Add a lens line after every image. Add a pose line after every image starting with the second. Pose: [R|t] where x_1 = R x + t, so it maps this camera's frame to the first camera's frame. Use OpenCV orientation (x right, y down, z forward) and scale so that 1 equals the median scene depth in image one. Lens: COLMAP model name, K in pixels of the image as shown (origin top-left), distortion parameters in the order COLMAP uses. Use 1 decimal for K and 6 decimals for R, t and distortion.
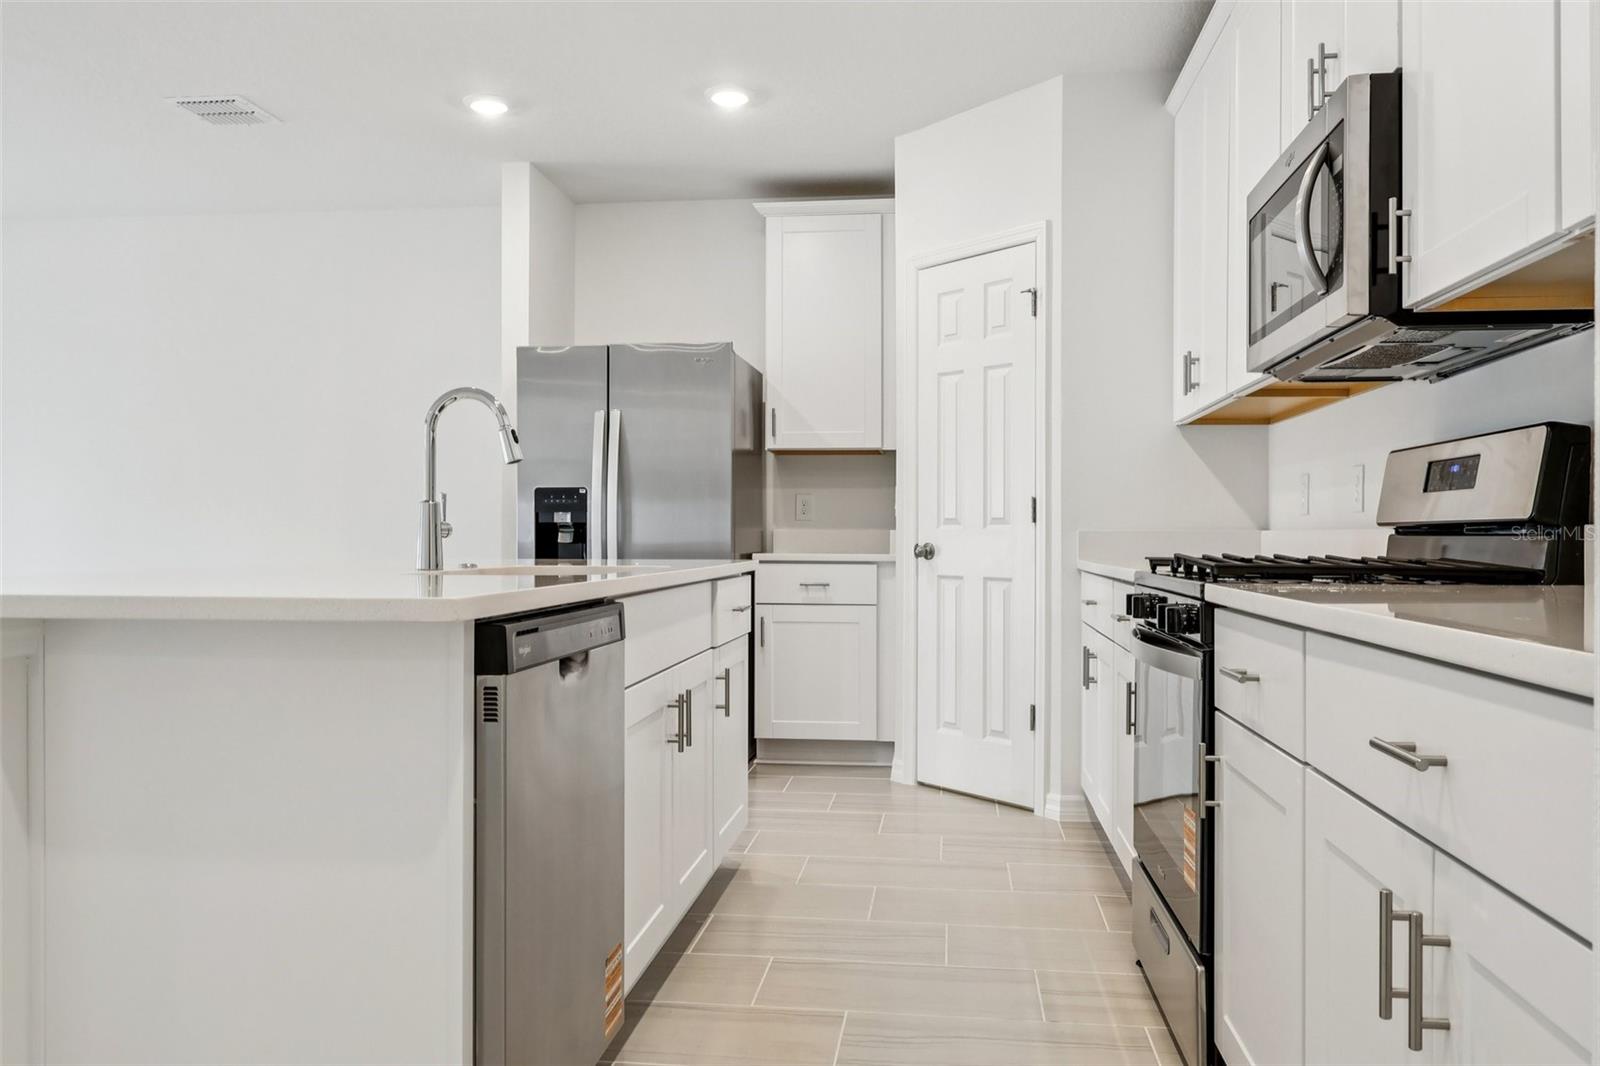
lens RADIAL K [[1227.7, 0, 800.0], [0, 1227.7, 533.0], [0, 0, 1]] dist [-0.001155, -0.000346]
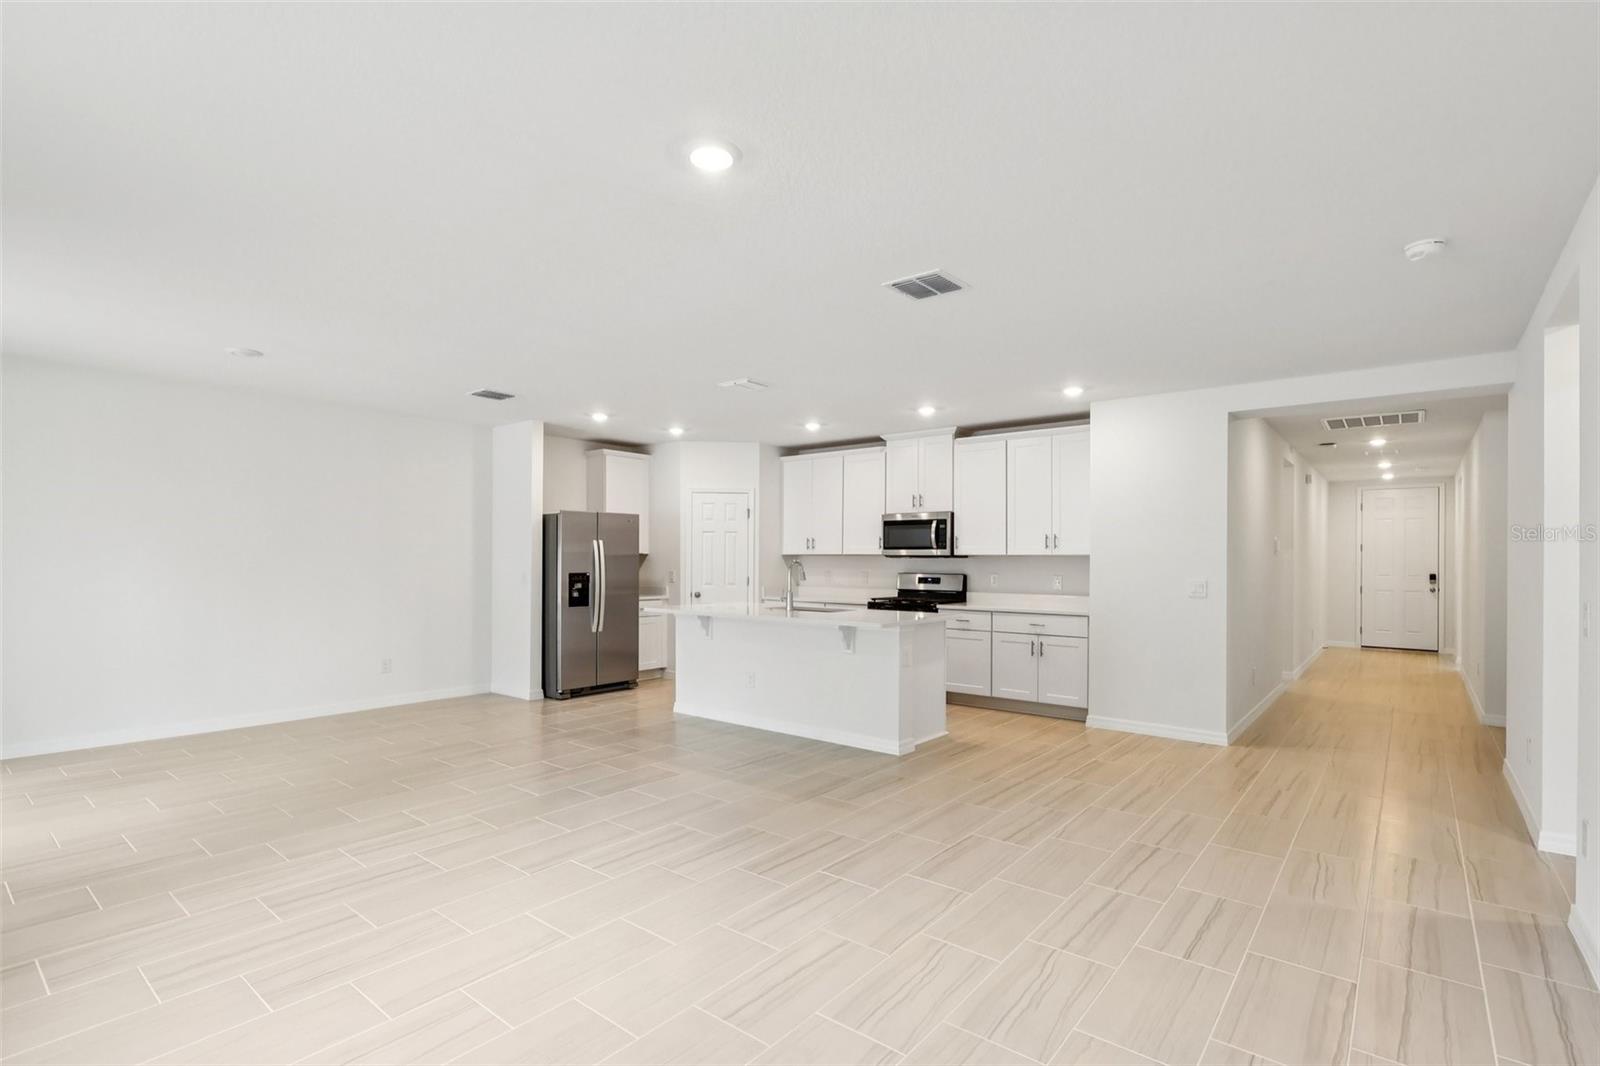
lens RADIAL K [[750.5, 0, 800.0], [0, 750.5, 533.0], [0, 0, 1]] dist [-0.001760, -0.000253]
pose [[0.529227, 0.031481, 0.847896, -1.169954], [-0.006596, 0.999434, -0.032990, -0.067939], [-0.848455, 0.011866, 0.529135, -0.093208]]
